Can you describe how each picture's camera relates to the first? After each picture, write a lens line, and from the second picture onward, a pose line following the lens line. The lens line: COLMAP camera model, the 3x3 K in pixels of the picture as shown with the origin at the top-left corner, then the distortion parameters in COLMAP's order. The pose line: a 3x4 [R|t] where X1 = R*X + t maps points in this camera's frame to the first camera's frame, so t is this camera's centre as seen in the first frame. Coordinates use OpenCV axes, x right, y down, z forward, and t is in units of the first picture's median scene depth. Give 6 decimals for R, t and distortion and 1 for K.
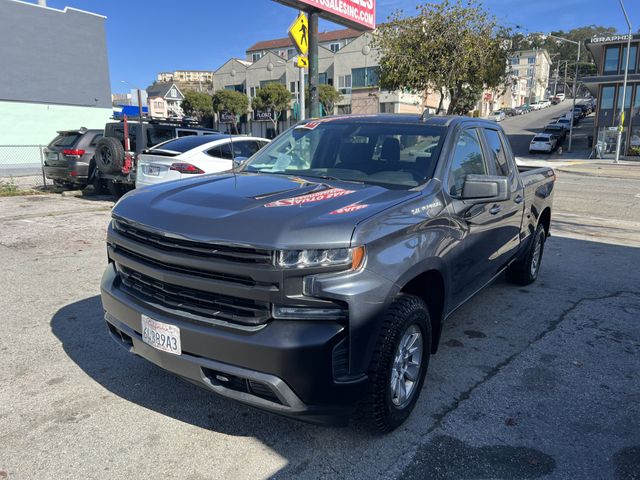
lens RADIAL K [[471.8, 0, 323.7], [0, 471.8, 238.5], [0, 0, 1]] dist [0.034935, -0.042415]
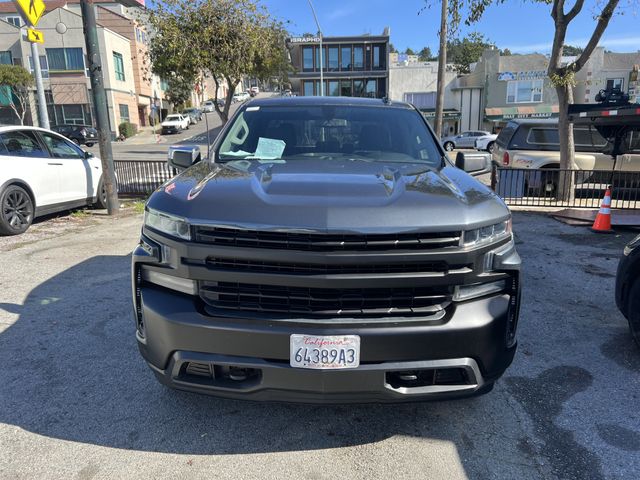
lens RADIAL K [[471.8, 0, 323.7], [0, 471.8, 238.5], [0, 0, 1]] dist [0.034935, -0.042415]
pose [[0.837780, -0.135533, 0.528919, -0.108244], [0.125138, 0.990579, 0.055619, -0.006098], [-0.531474, 0.019591, 0.846848, 0.040562]]
